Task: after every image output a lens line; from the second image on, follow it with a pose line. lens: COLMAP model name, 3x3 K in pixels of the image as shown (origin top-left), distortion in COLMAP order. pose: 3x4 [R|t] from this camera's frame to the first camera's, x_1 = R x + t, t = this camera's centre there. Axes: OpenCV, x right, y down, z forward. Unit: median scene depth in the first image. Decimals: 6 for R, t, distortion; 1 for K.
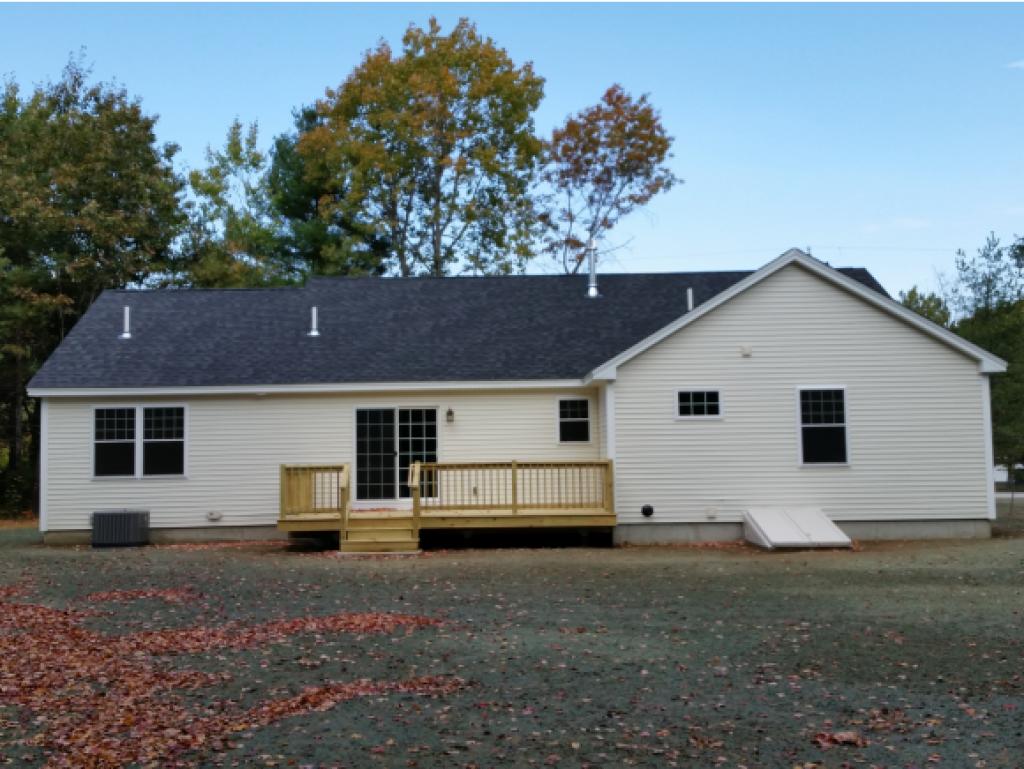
lens RADIAL K [[1109.6, 0, 509.0], [0, 1109.6, 378.6], [0, 0, 1]] dist [0.106065, -0.045287]
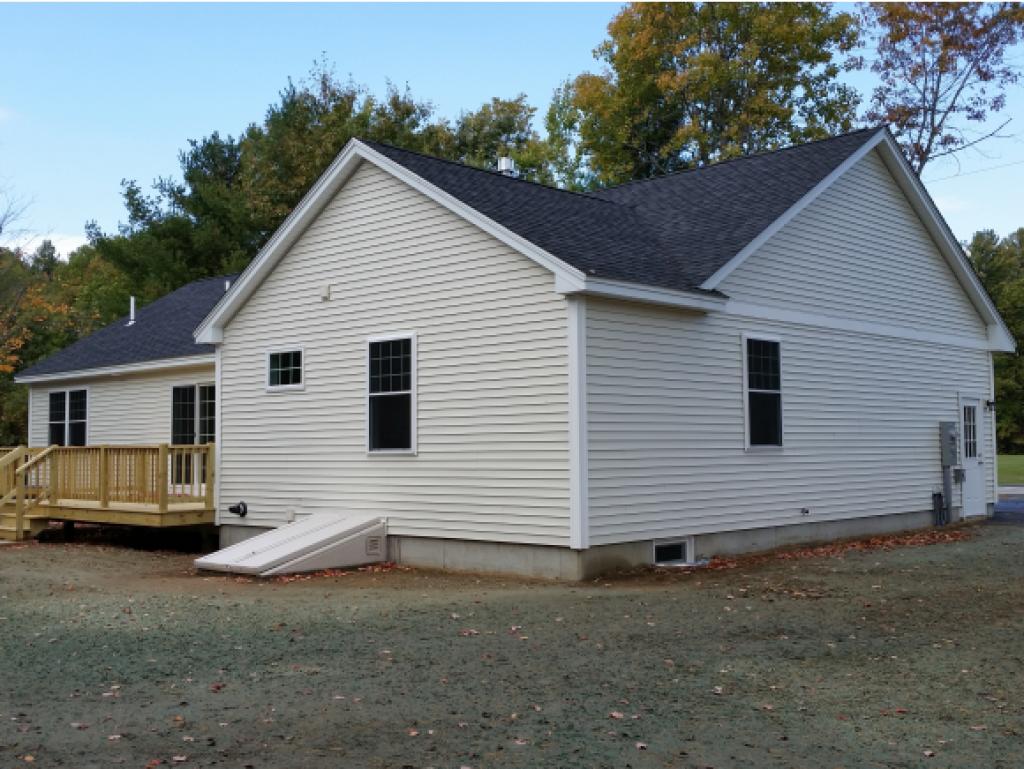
lens RADIAL K [[1111.1, 0, 512.0], [0, 1111.1, 384.5], [0, 0, 1]] dist [0.104599, -0.010705]
pose [[0.709582, -0.029789, -0.703993, 0.802711], [0.051714, 0.998613, 0.009869, 0.033510], [0.702723, -0.043409, 0.710138, 0.575873]]
